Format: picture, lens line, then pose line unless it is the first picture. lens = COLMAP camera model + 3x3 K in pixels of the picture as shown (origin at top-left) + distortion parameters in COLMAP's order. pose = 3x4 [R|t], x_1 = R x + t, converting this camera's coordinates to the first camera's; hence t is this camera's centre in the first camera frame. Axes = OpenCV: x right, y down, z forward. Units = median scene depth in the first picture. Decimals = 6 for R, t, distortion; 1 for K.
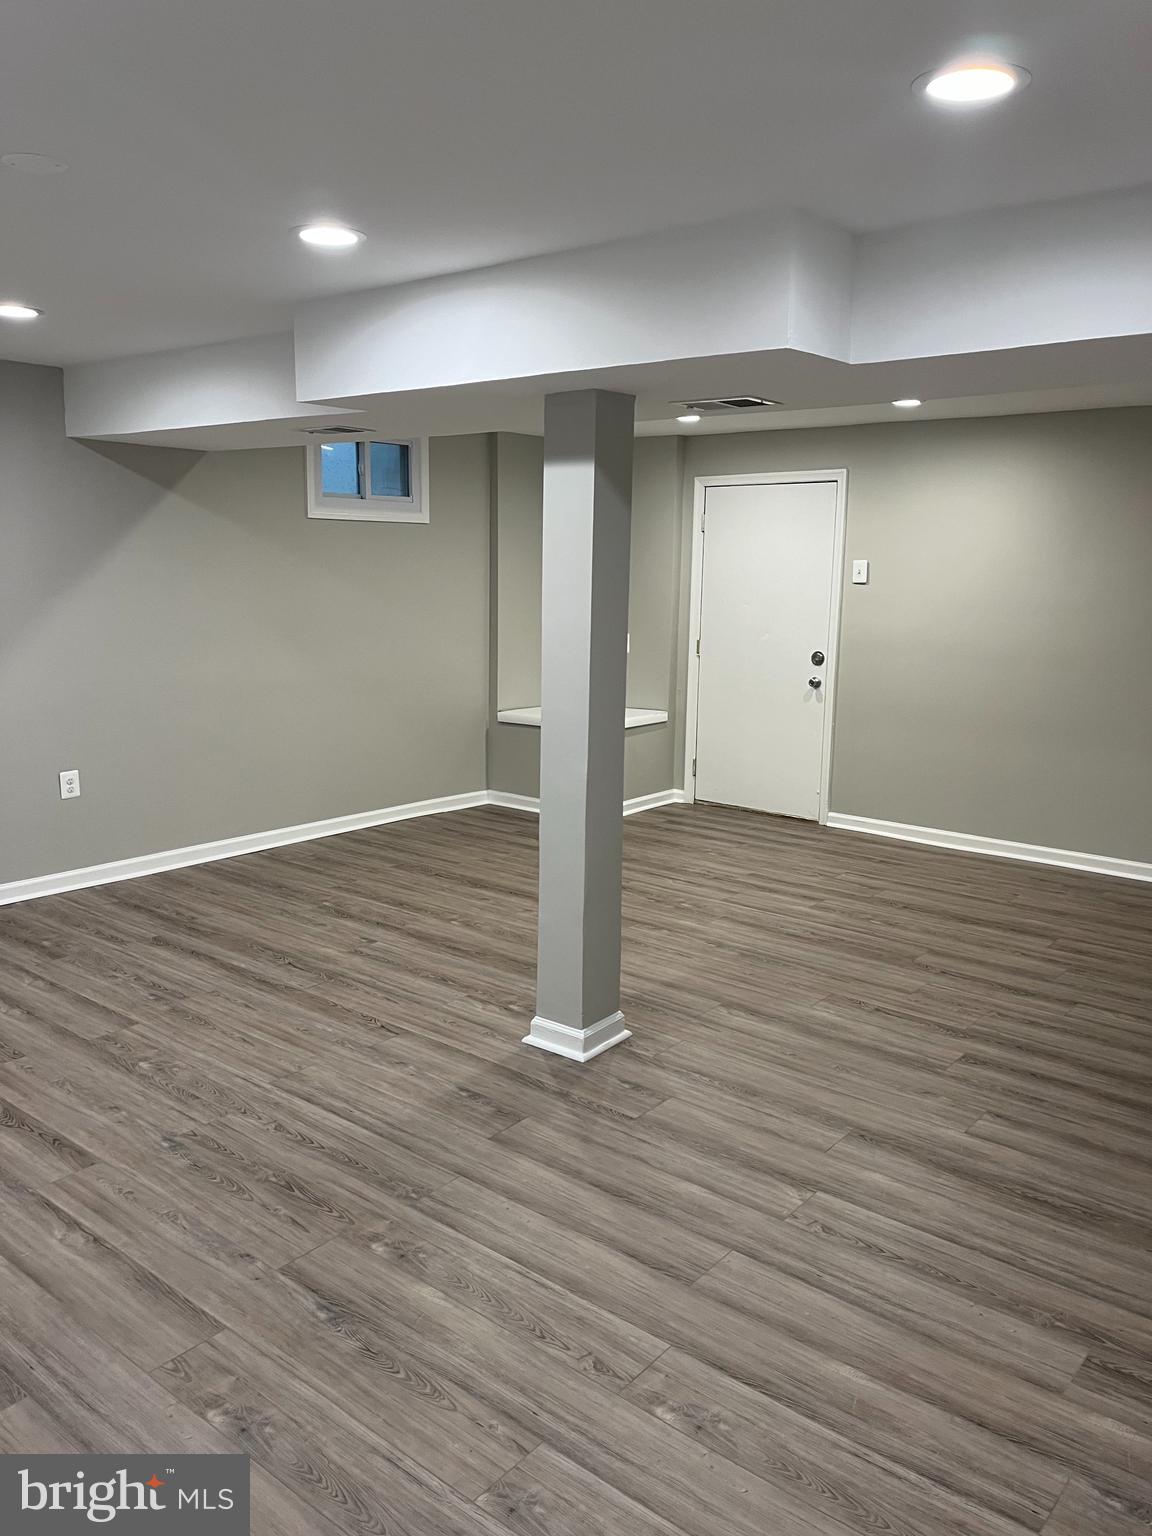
lens RADIAL K [[1171.2, 0, 576.0], [0, 1171.2, 768.0], [0, 0, 1]] dist [0.057022, -0.040401]
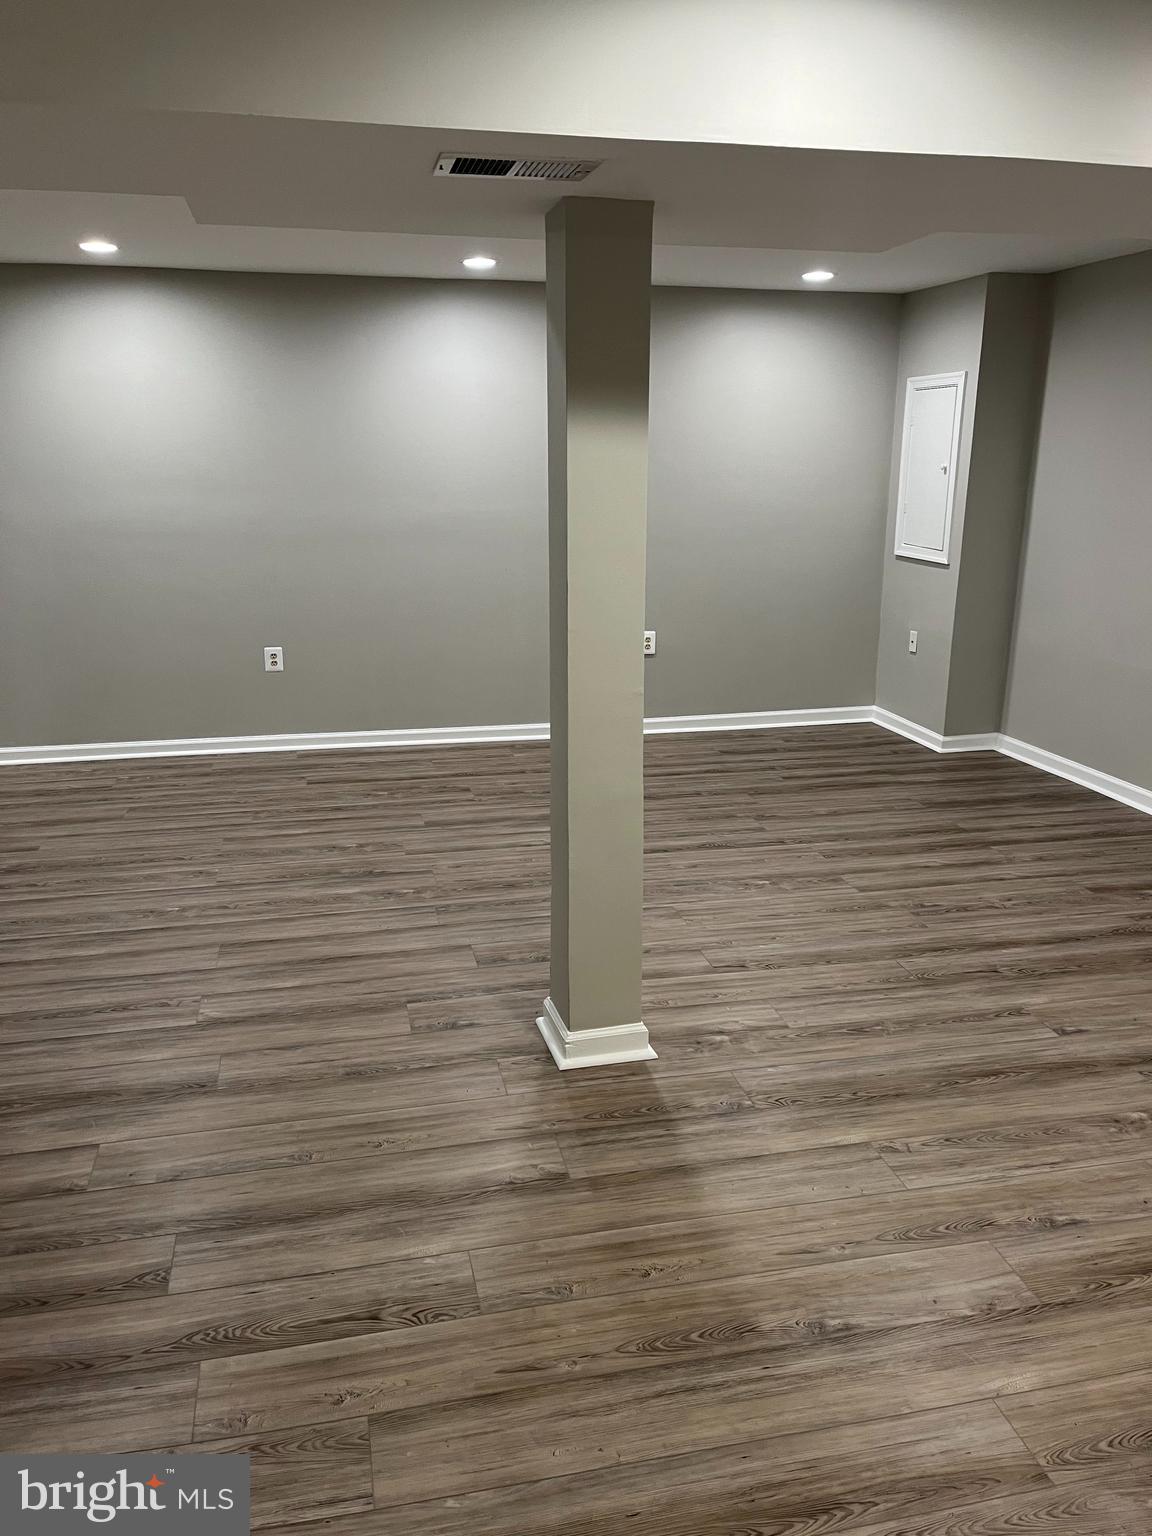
lens RADIAL K [[1171.2, 0, 576.0], [0, 1171.2, 768.0], [0, 0, 1]] dist [0.057022, -0.040401]
pose [[-0.619869, 0.188808, -0.761652, 0.706174], [-0.150884, 0.923832, 0.351808, -0.272103], [0.770062, 0.332996, -0.544167, 1.628992]]
